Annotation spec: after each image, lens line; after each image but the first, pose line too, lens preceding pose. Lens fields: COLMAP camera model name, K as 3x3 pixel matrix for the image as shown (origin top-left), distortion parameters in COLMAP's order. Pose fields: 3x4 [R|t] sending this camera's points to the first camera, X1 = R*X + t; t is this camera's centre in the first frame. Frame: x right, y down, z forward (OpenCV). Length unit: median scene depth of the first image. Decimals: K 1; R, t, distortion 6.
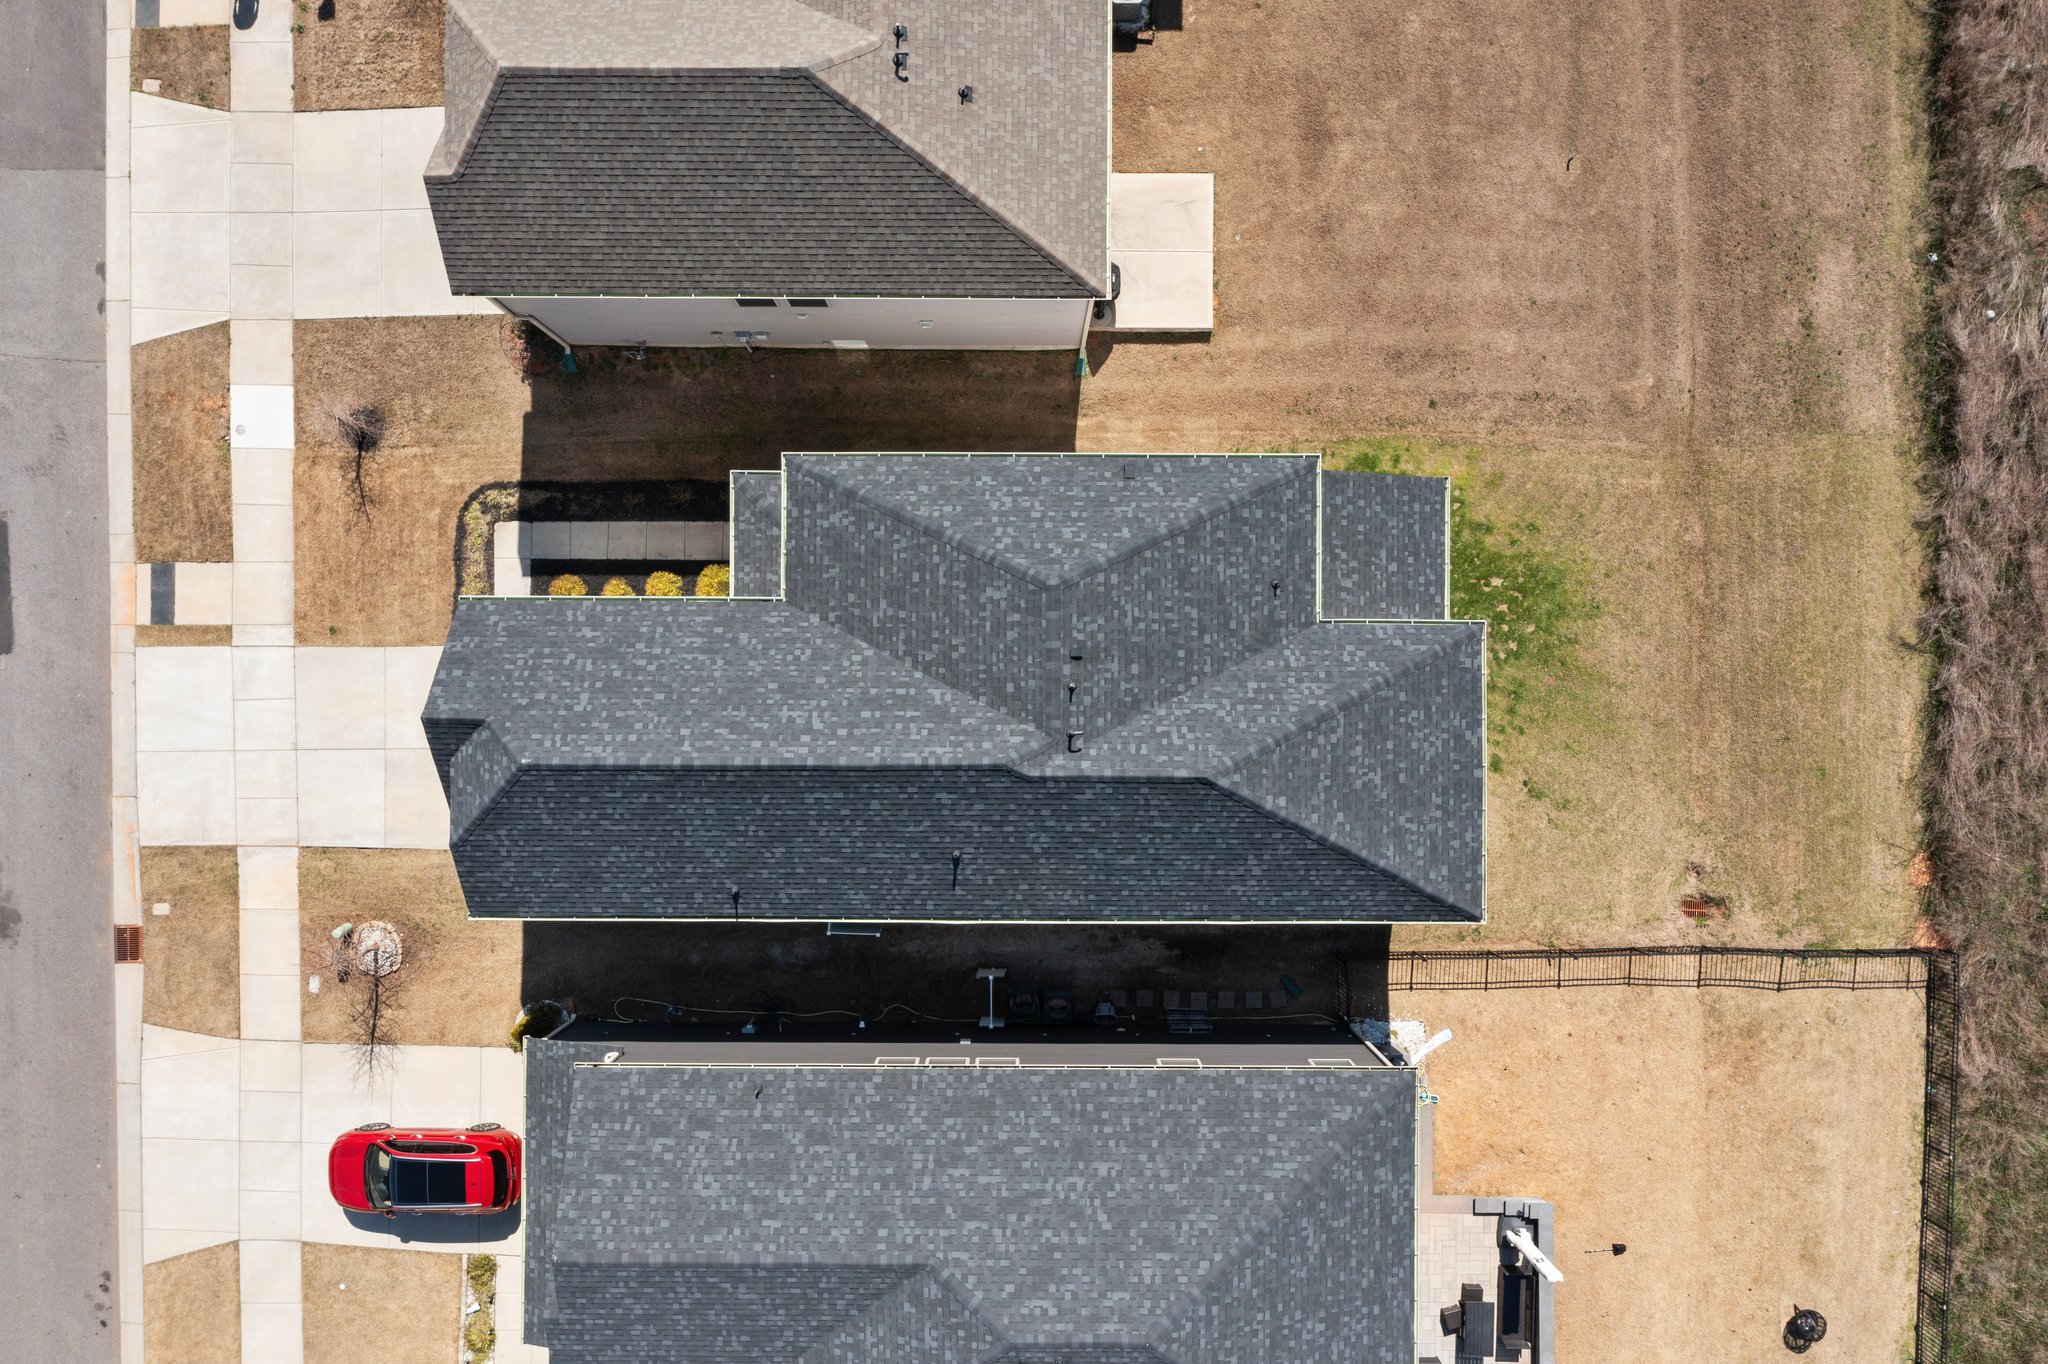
lens RADIAL K [[1657.6, 0, 1025.7], [0, 1657.6, 633.2], [0, 0, 1]] dist [0.002652, 0.003015]
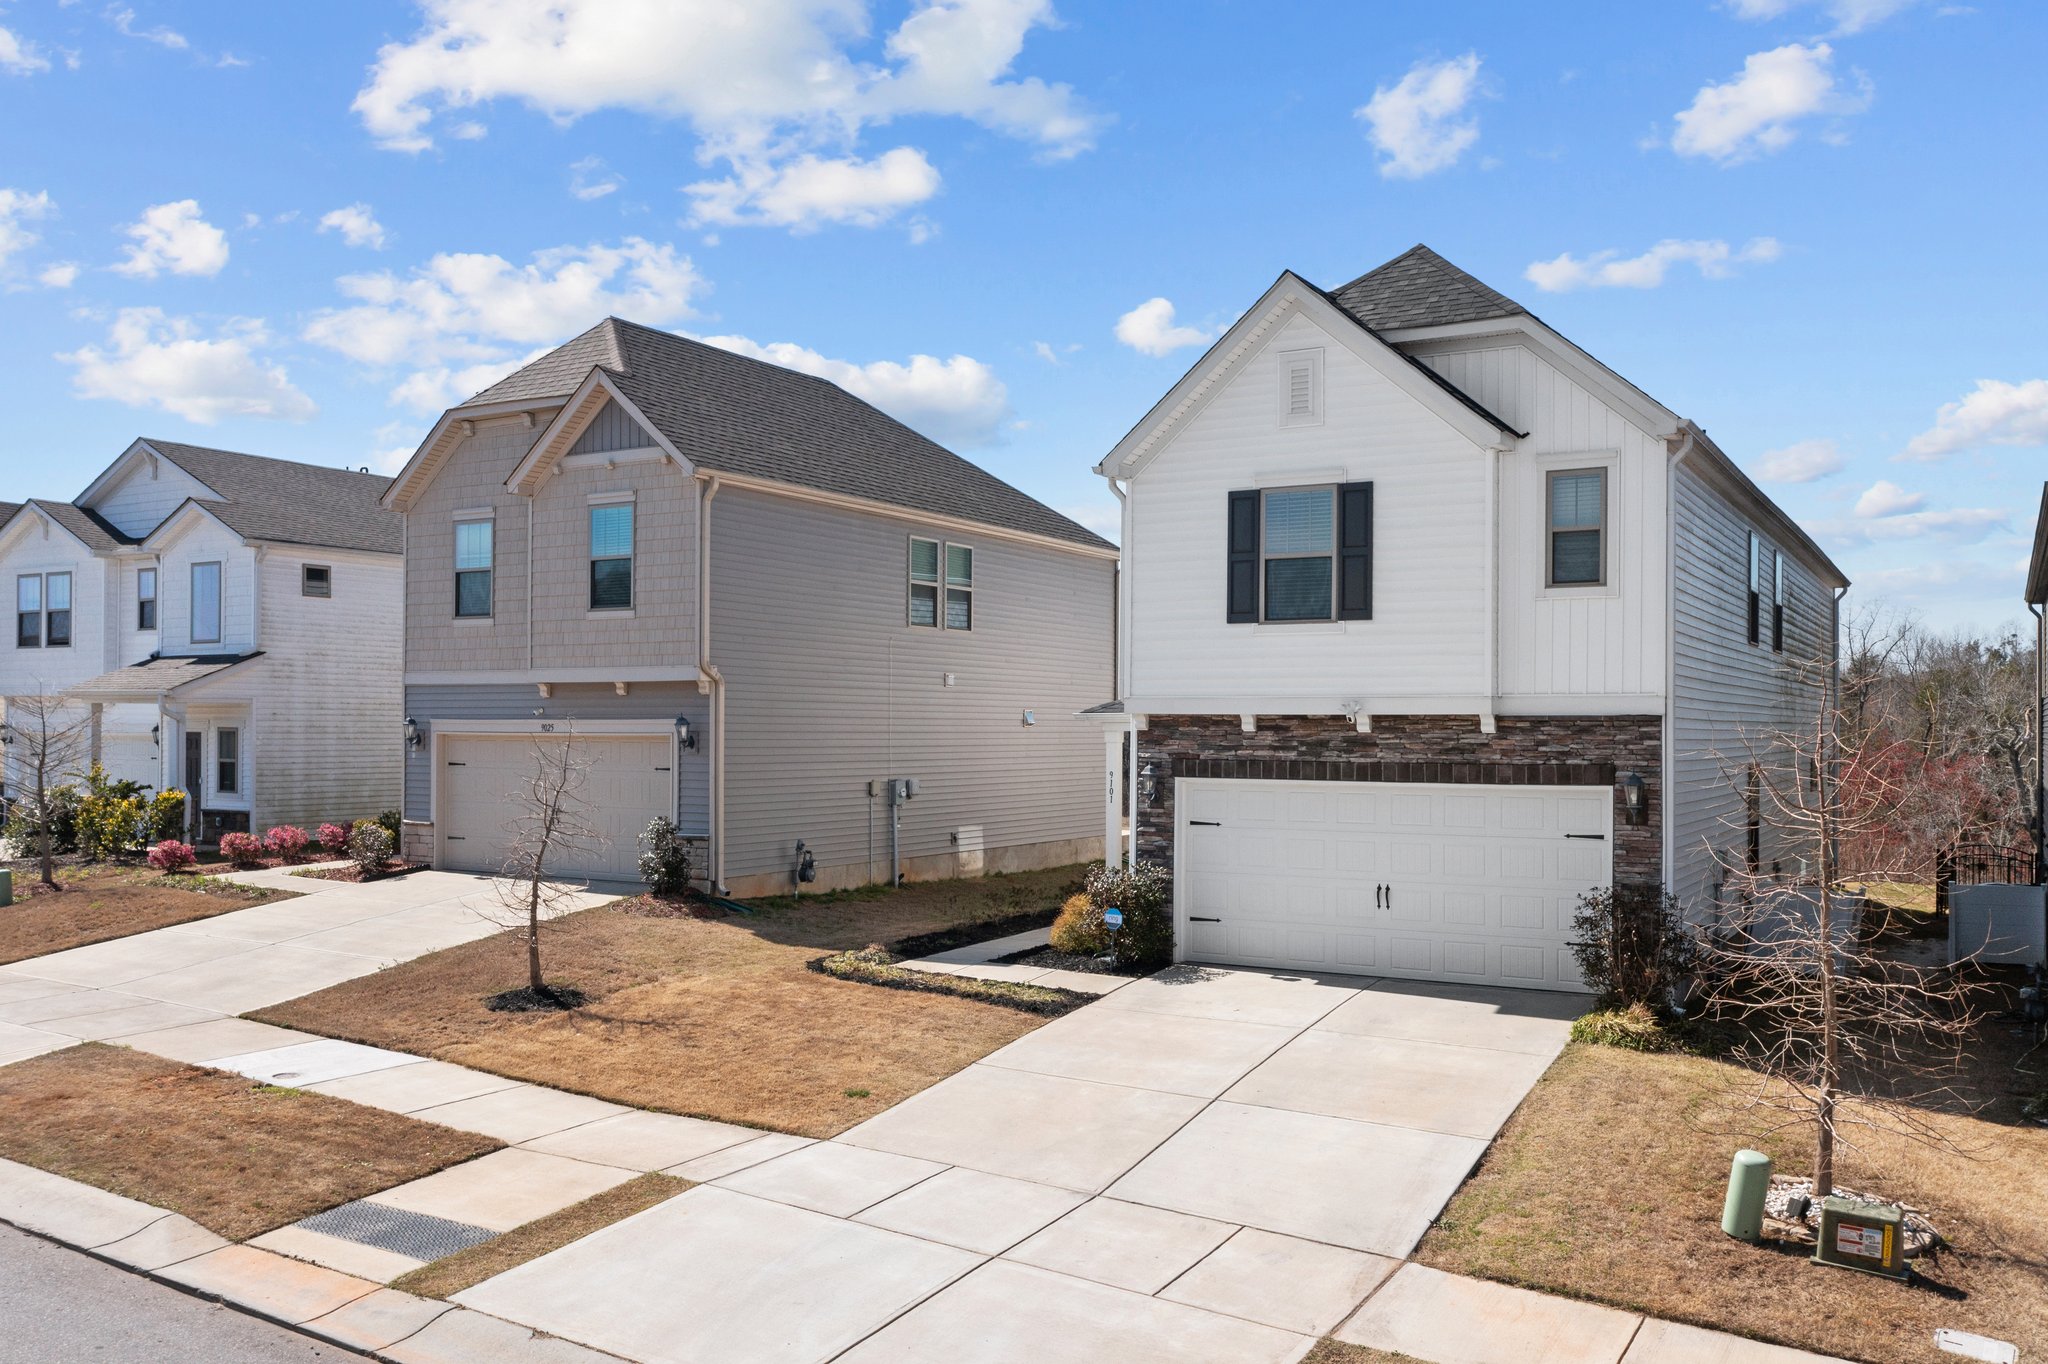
lens RADIAL K [[1665.1, 0, 1014.5], [0, 1665.1, 739.6], [0, 0, 1]] dist [-0.001133, 0.002538]
pose [[0.507088, 0.013440, 0.861789, -0.715752], [0.861714, 0.012548, -0.507240, 0.213683], [-0.017631, 0.999831, -0.005218, 0.916494]]
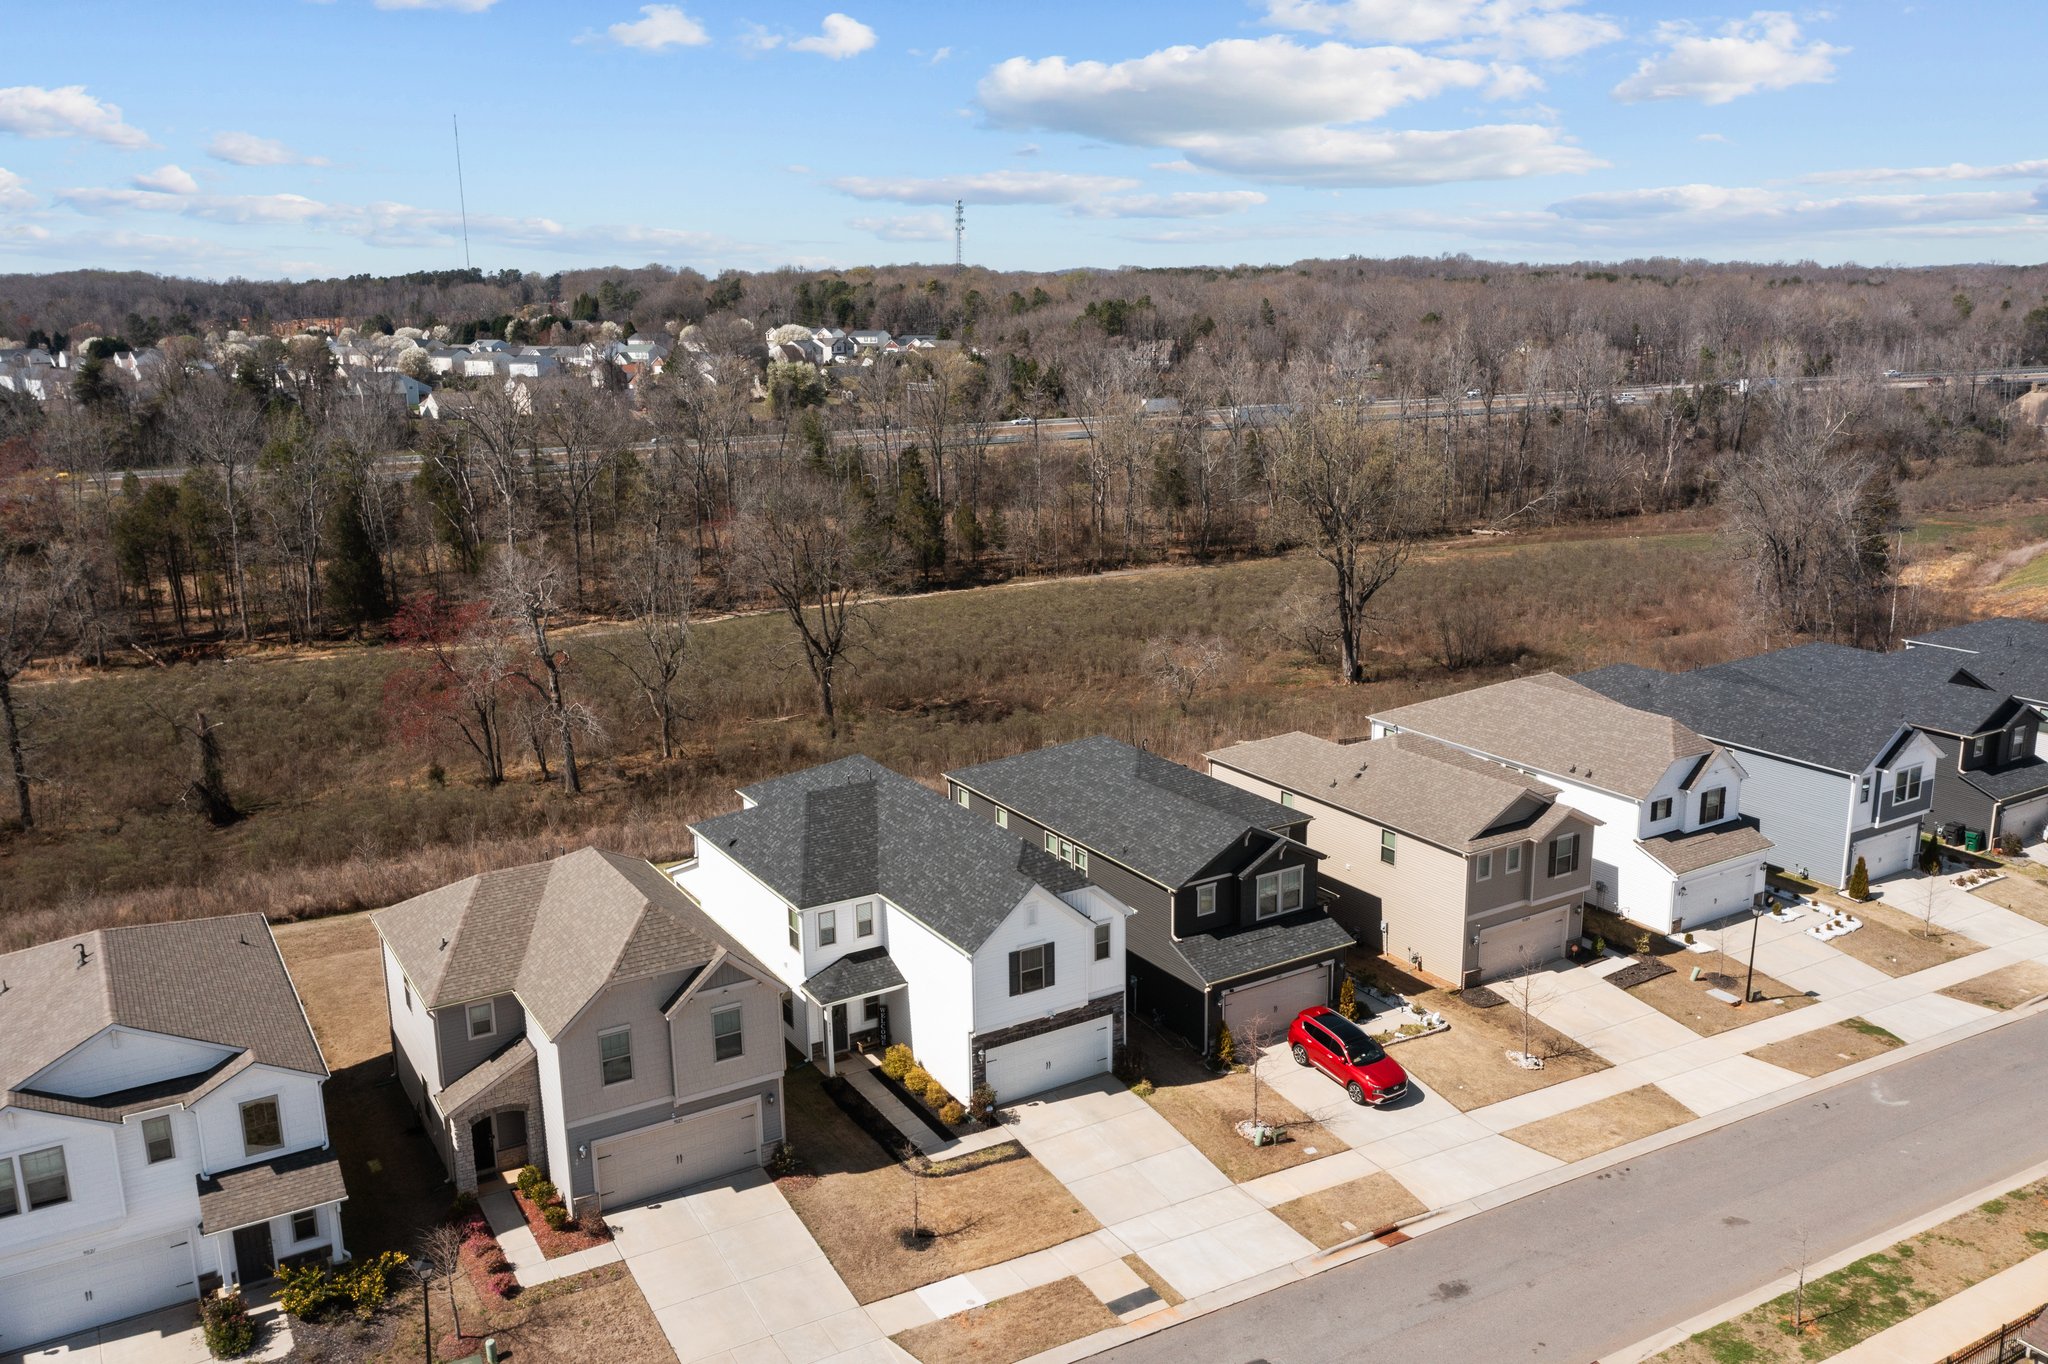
lens RADIAL K [[1637.8, 0, 1024.0], [0, 1637.8, 695.2], [0, 0, 1]] dist [0.002677, -0.001964]
pose [[-0.521188, -0.183900, 0.833393, -1.331035], [0.853203, -0.135415, 0.503695, -0.590060], [0.020224, 0.973572, 0.227481, 0.348445]]
